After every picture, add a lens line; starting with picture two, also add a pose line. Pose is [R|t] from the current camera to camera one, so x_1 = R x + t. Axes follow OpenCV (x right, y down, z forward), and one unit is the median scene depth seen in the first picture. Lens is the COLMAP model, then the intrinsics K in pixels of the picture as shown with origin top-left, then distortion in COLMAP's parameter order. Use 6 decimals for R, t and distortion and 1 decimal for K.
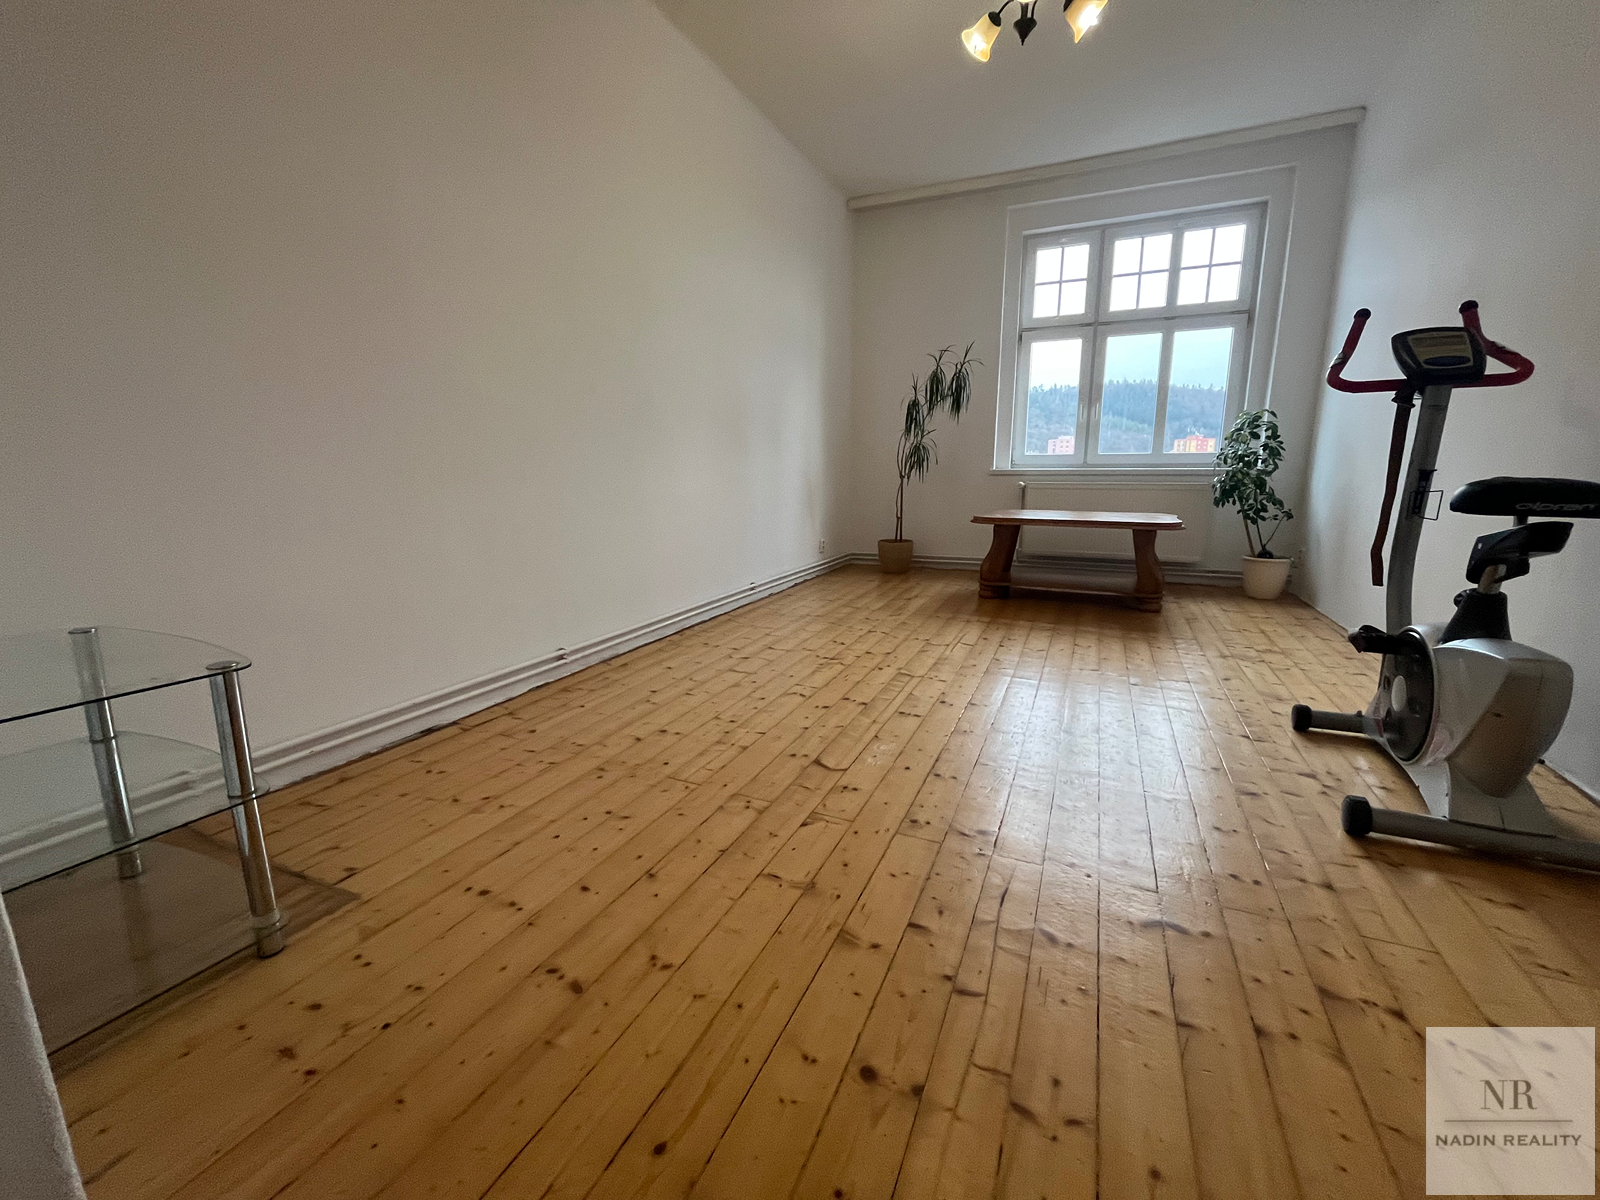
lens RADIAL K [[649.4, 0, 803.9], [0, 649.4, 589.3], [0, 0, 1]] dist [-0.003992, 0.000663]
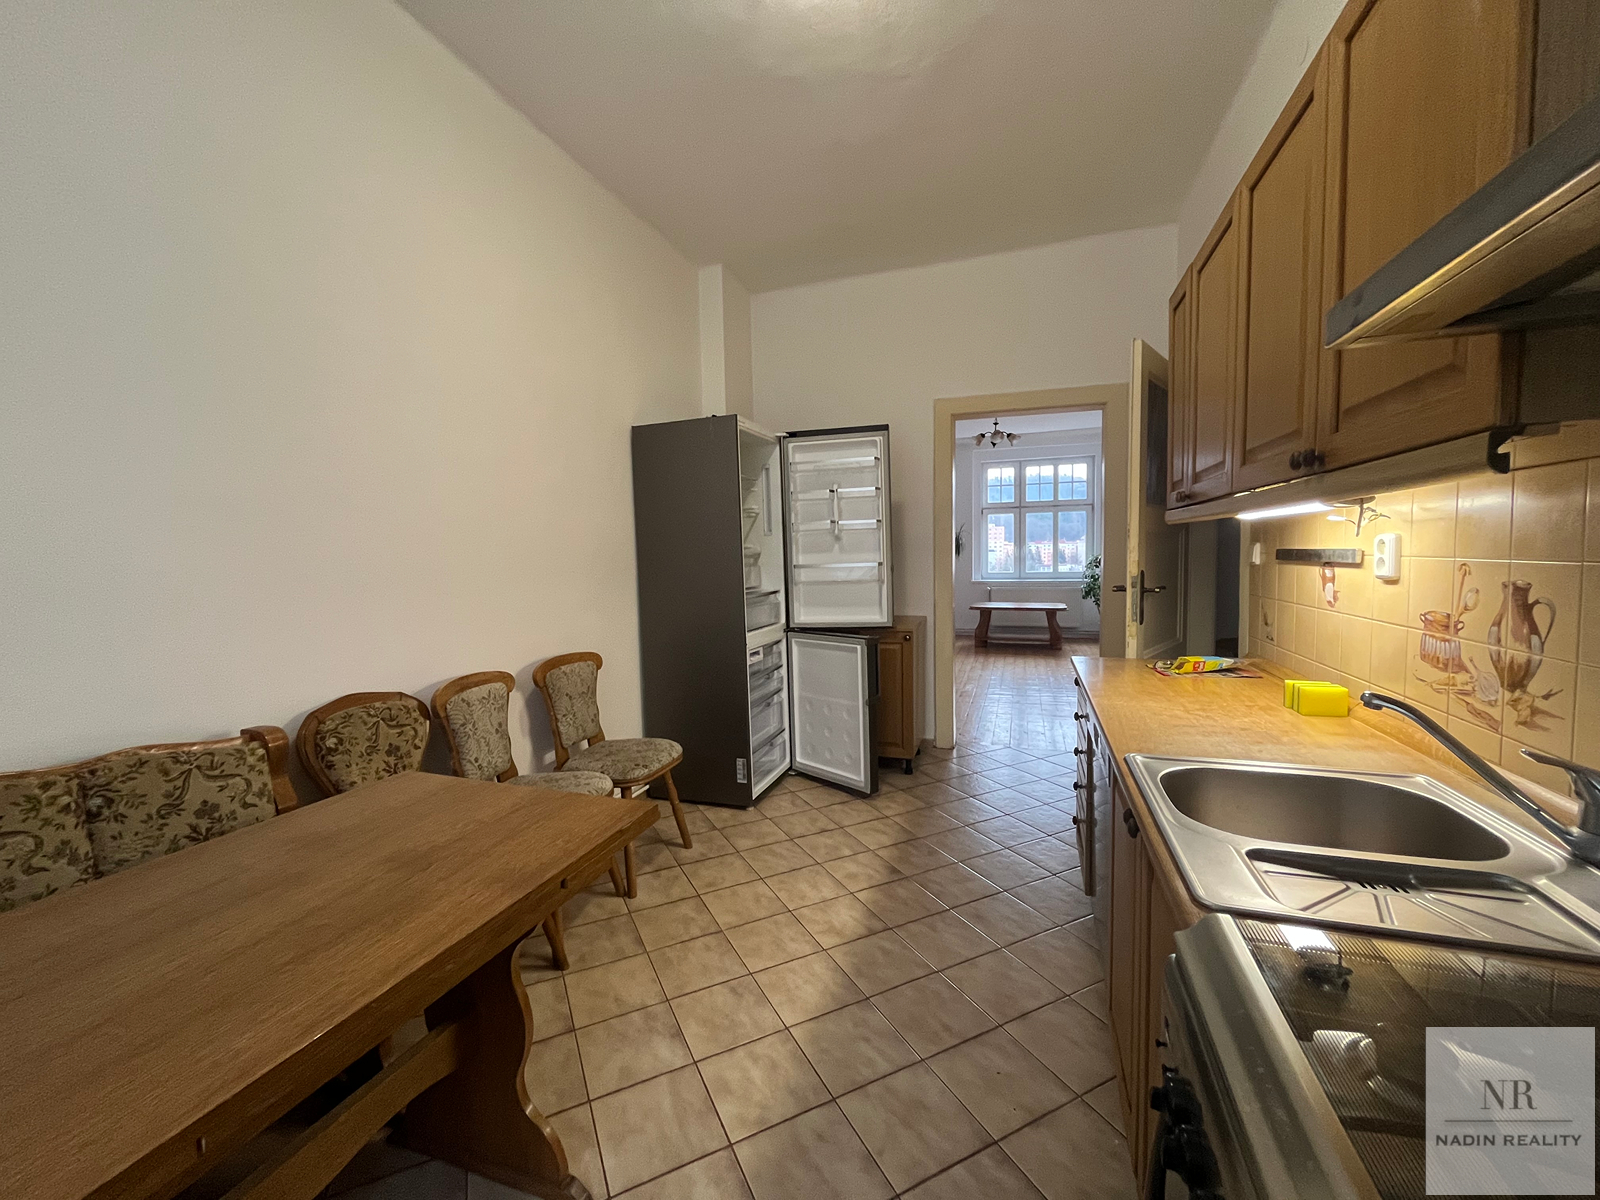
lens RADIAL K [[649.4, 0, 799.8], [0, 649.4, 598.0], [0, 0, 1]] dist [-0.003992, 0.000663]
pose [[0.995144, -0.021418, 0.096070, -0.441198], [0.033116, 0.991993, -0.121872, 0.085942], [-0.092690, 0.124462, 0.987886, -0.914466]]
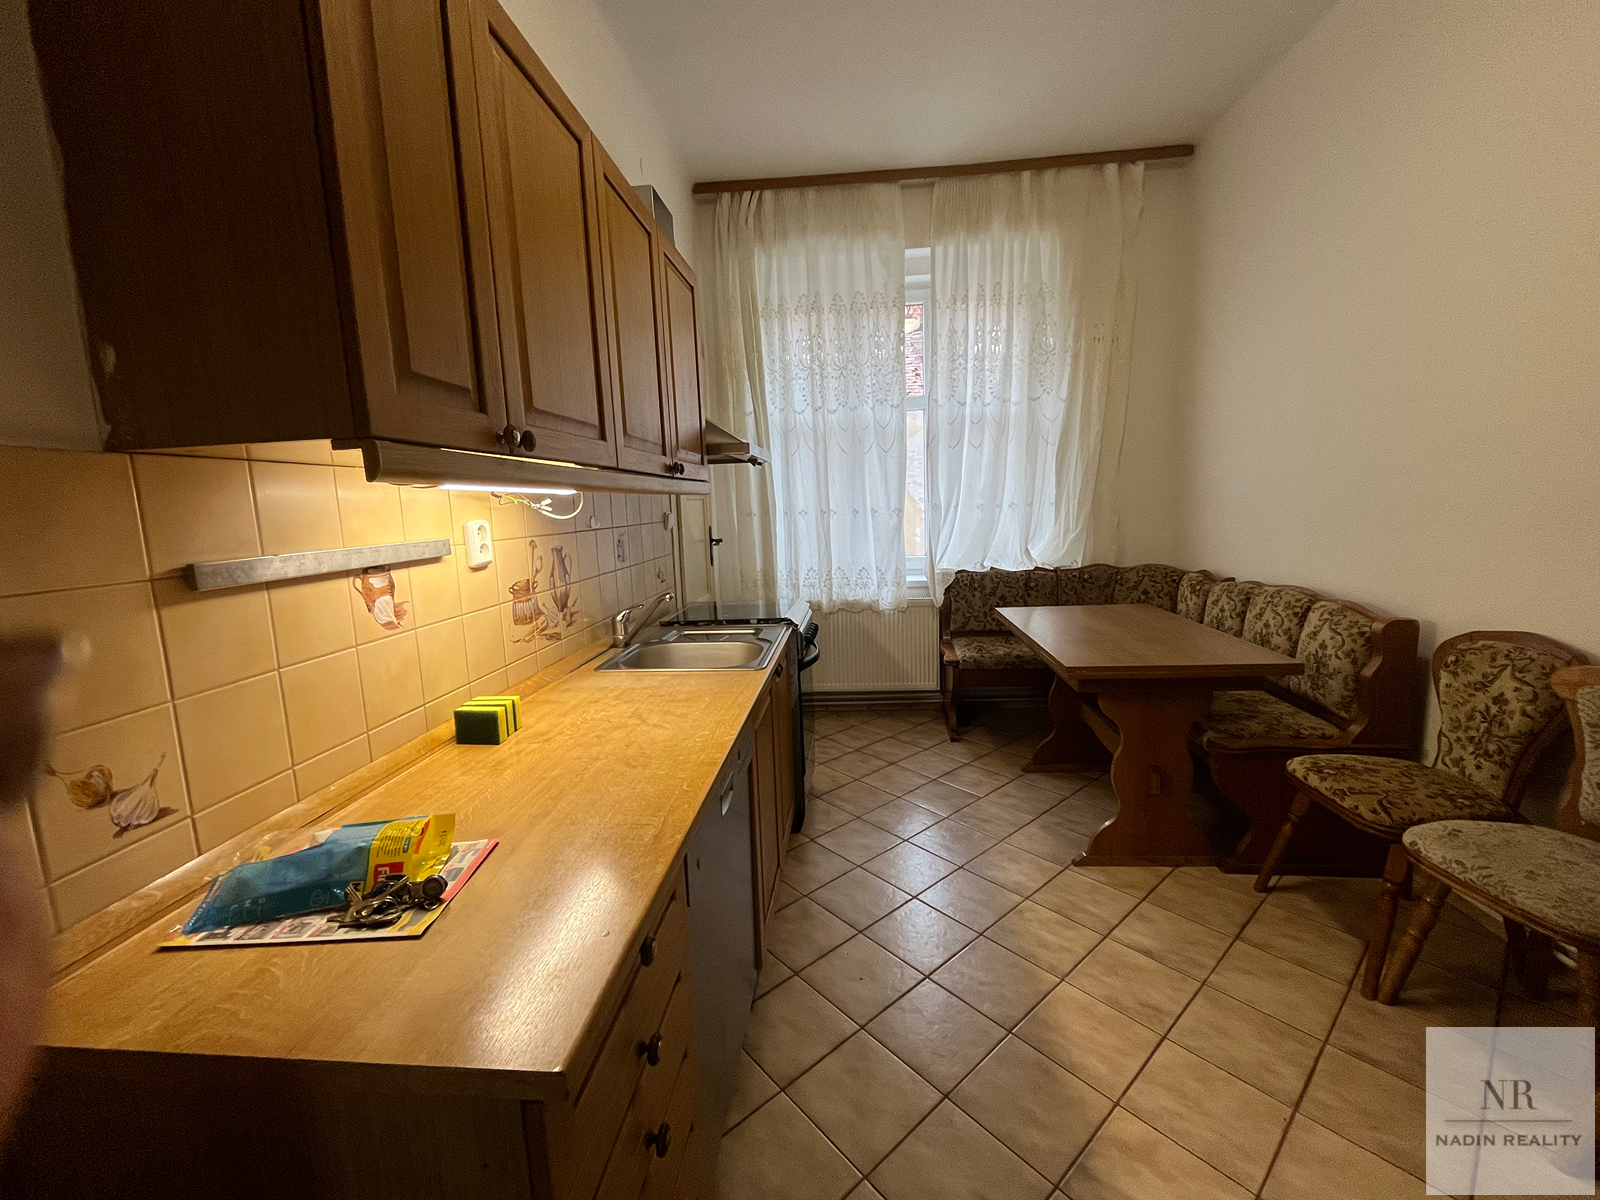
lens RADIAL K [[649.4, 0, 796.2], [0, 649.4, 599.2], [0, 0, 1]] dist [-0.003992, 0.000663]
pose [[-0.942088, 0.087920, -0.323636, 0.908647], [-0.023898, 0.944971, 0.326280, -0.550005], [0.334513, 0.315119, -0.888145, 2.139540]]
